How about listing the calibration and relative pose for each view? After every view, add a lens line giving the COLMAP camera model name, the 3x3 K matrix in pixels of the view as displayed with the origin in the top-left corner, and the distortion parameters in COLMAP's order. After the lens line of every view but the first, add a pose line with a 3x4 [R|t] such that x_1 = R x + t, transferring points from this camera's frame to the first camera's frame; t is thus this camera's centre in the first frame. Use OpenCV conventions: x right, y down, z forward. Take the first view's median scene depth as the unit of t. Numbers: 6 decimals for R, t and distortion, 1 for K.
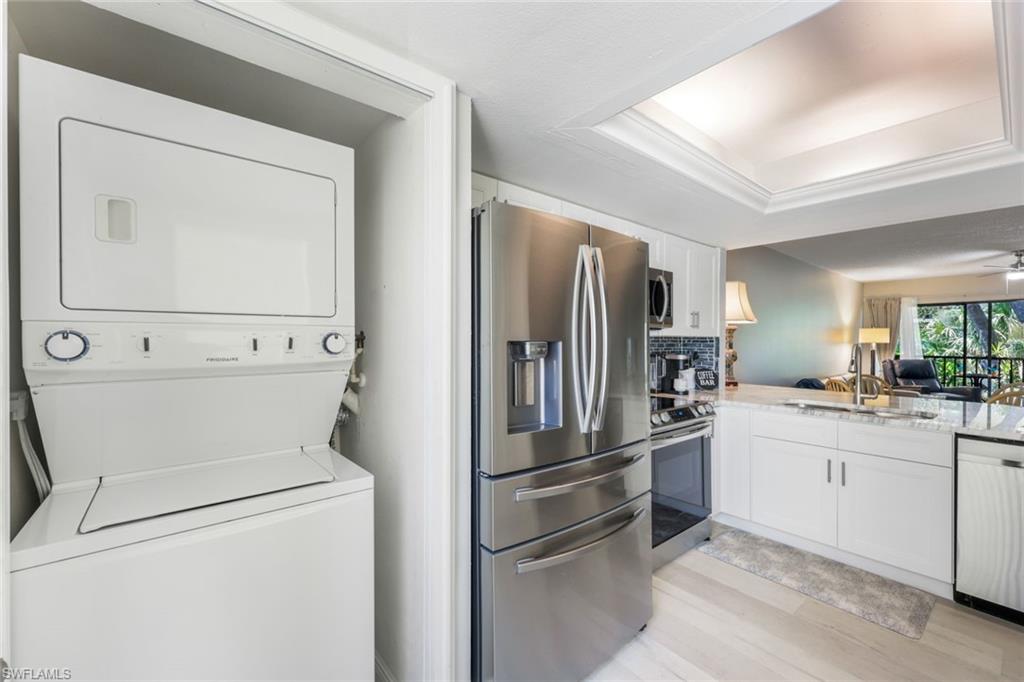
lens RADIAL K [[418.8, 0, 502.4], [0, 418.8, 342.0], [0, 0, 1]] dist [0.003674, -0.000092]
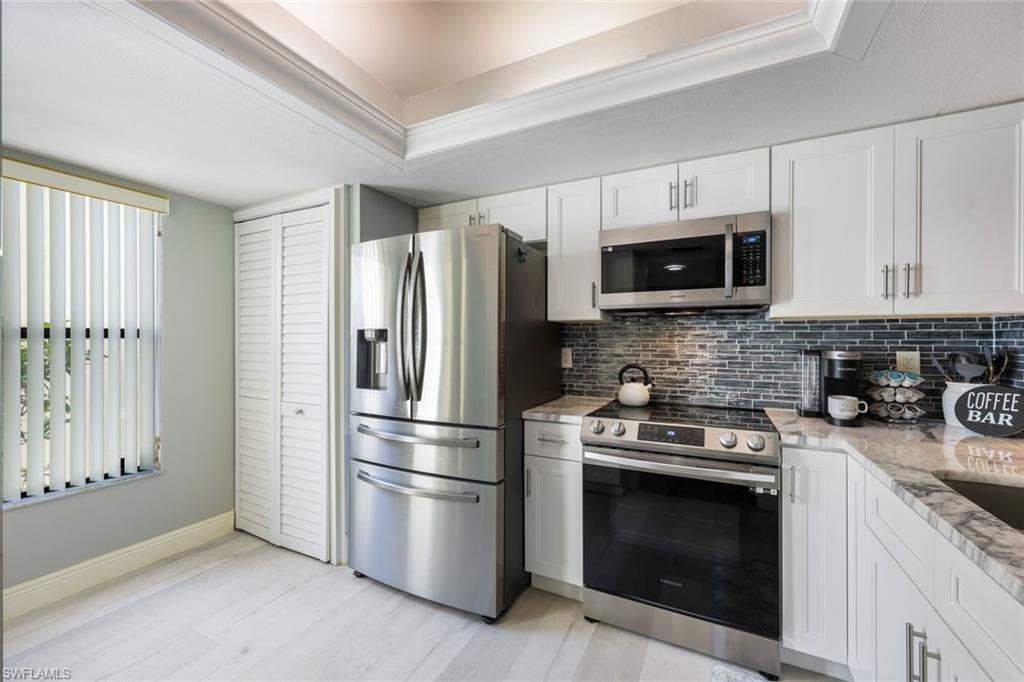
lens RADIAL K [[418.8, 0, 515.0], [0, 418.8, 338.0], [0, 0, 1]] dist [0.003674, -0.000092]
pose [[0.401312, -0.006263, -0.915920, 0.683578], [-0.001958, 0.999968, -0.007696, 0.016994], [0.915939, 0.004882, 0.401287, 0.364165]]
